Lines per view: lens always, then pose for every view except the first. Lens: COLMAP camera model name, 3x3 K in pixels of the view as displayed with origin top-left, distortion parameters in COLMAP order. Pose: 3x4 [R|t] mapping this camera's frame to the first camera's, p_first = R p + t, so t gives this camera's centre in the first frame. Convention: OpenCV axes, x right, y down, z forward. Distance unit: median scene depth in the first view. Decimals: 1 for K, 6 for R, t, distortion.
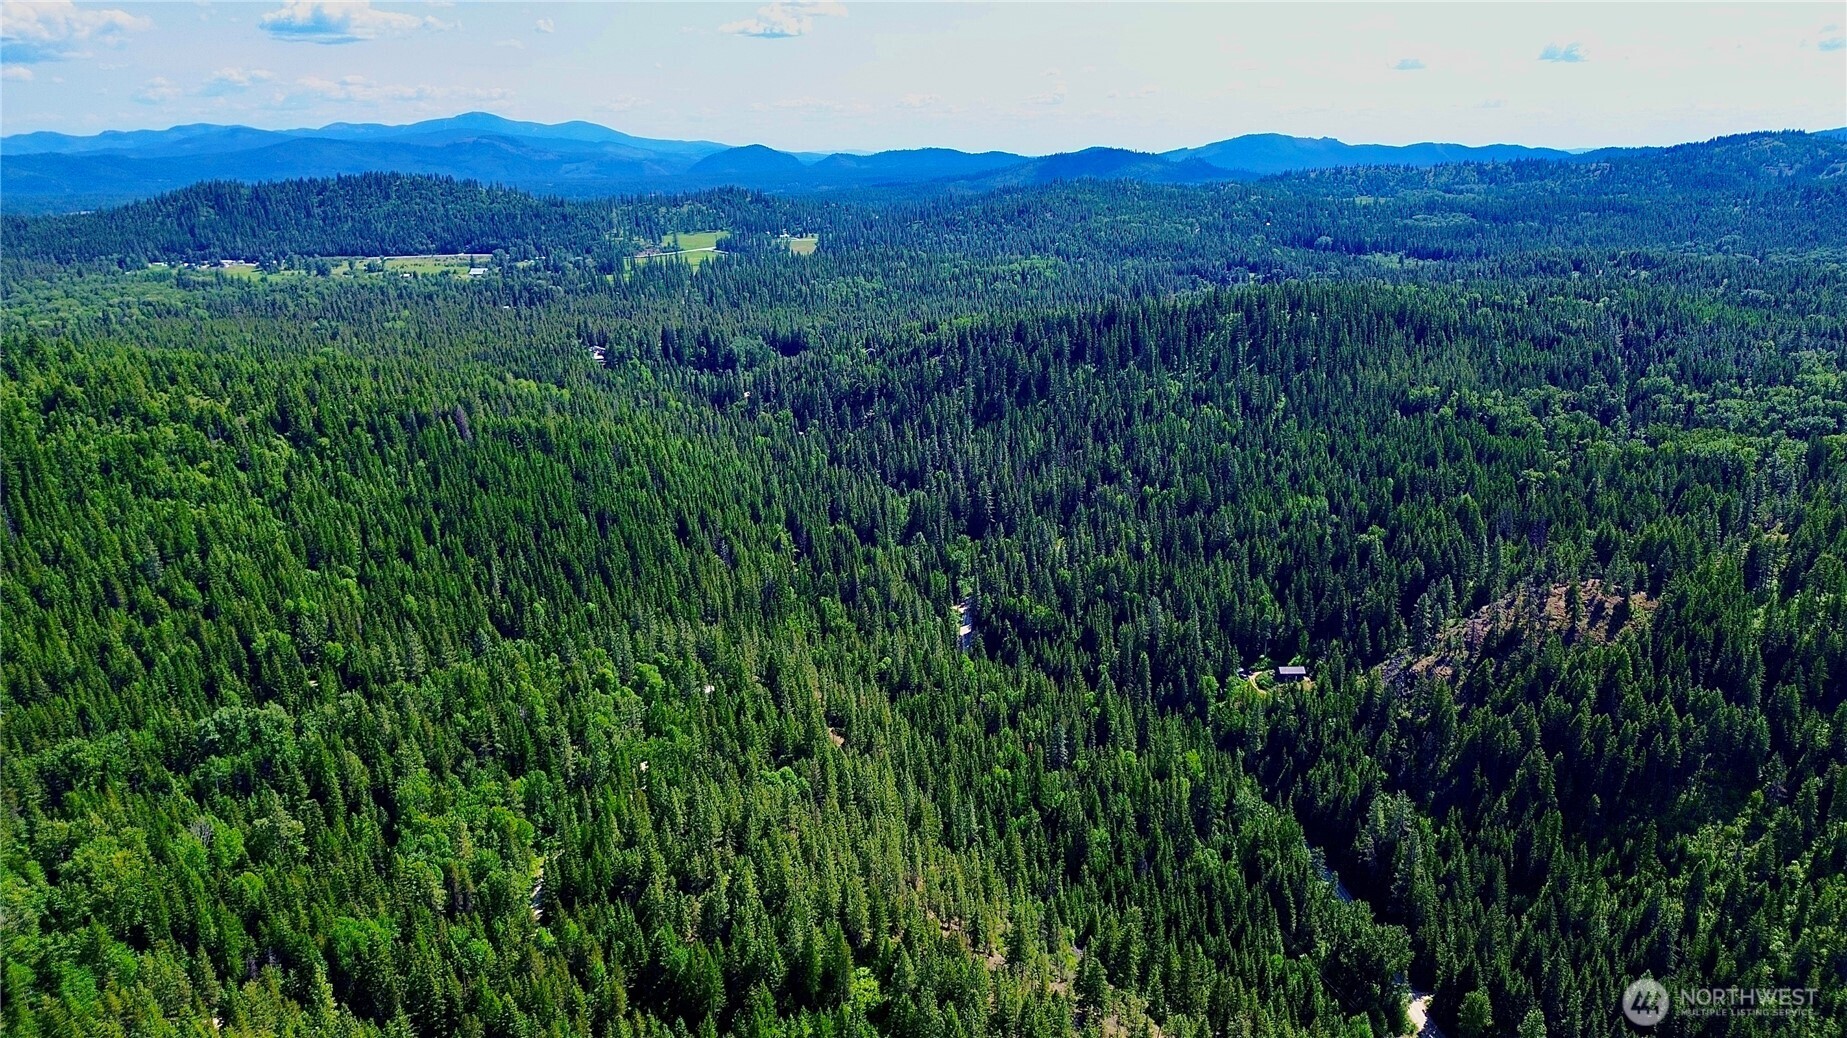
lens RADIAL K [[1310.4, 0, 923.5], [0, 1310.4, 519.0], [0, 0, 1]] dist [0.092778, -0.119177]
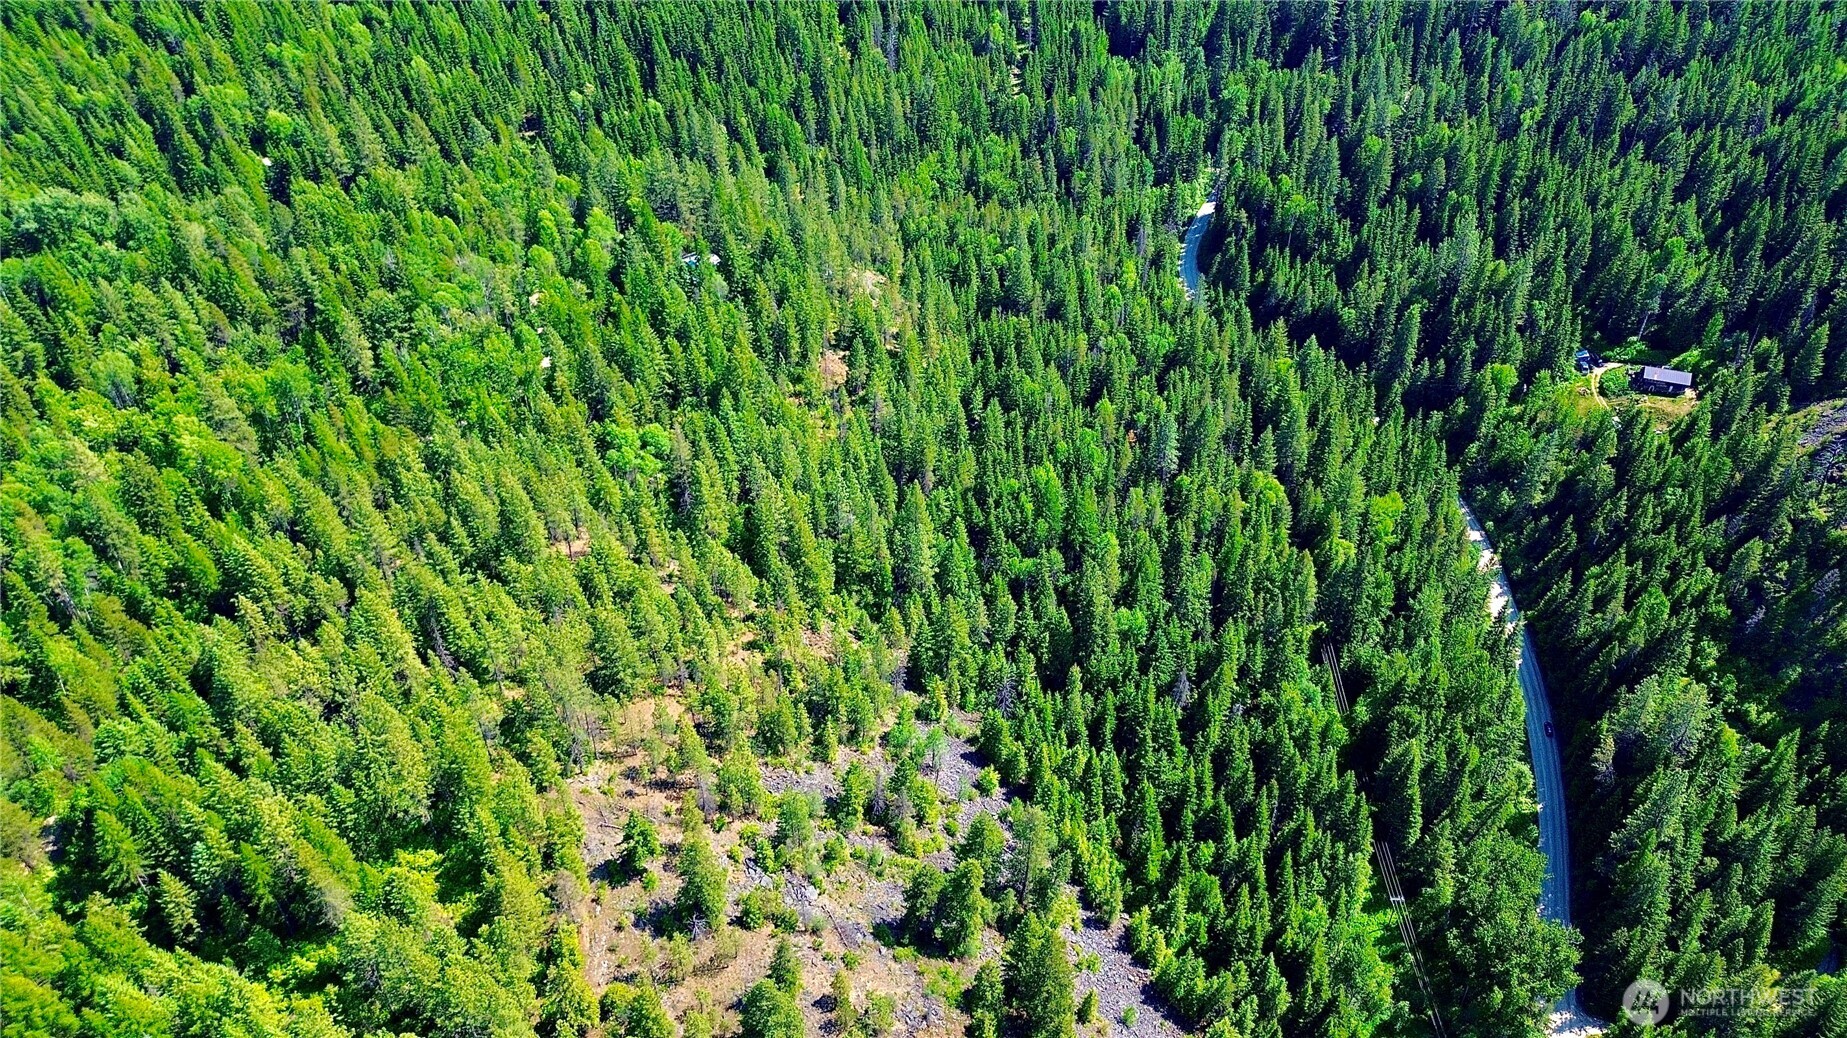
lens RADIAL K [[1310.4, 0, 923.5], [0, 1310.4, 519.0], [0, 0, 1]] dist [0.092778, -0.119177]
pose [[0.923673, 0.234555, -0.303004, 0.097527], [-0.101427, 0.912216, 0.396956, -0.018573], [0.369513, -0.335925, 0.866380, 0.194325]]
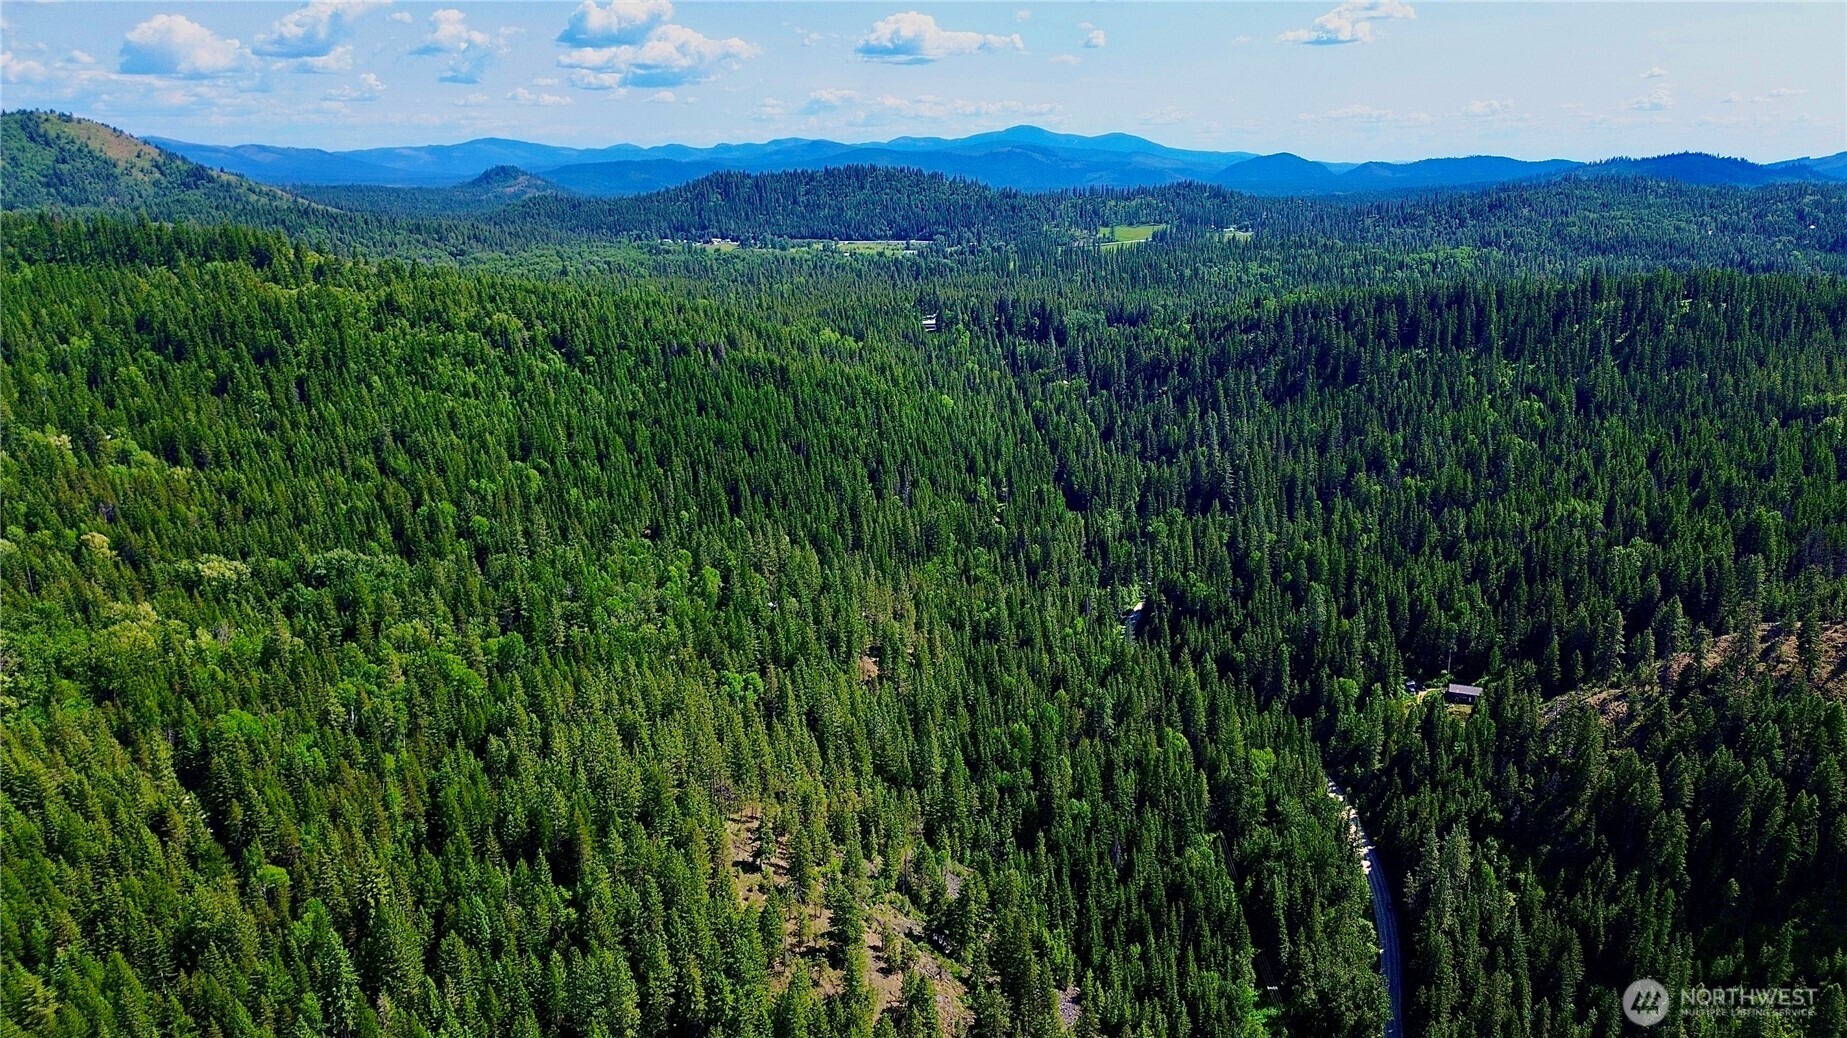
lens RADIAL K [[1310.4, 0, 923.5], [0, 1310.4, 519.0], [0, 0, 1]] dist [0.092778, -0.119177]
pose [[0.924133, 0.106587, -0.366902, 0.151626], [-0.110057, 0.993859, 0.011516, 0.020730], [0.365876, 0.029738, 0.930188, 0.055387]]
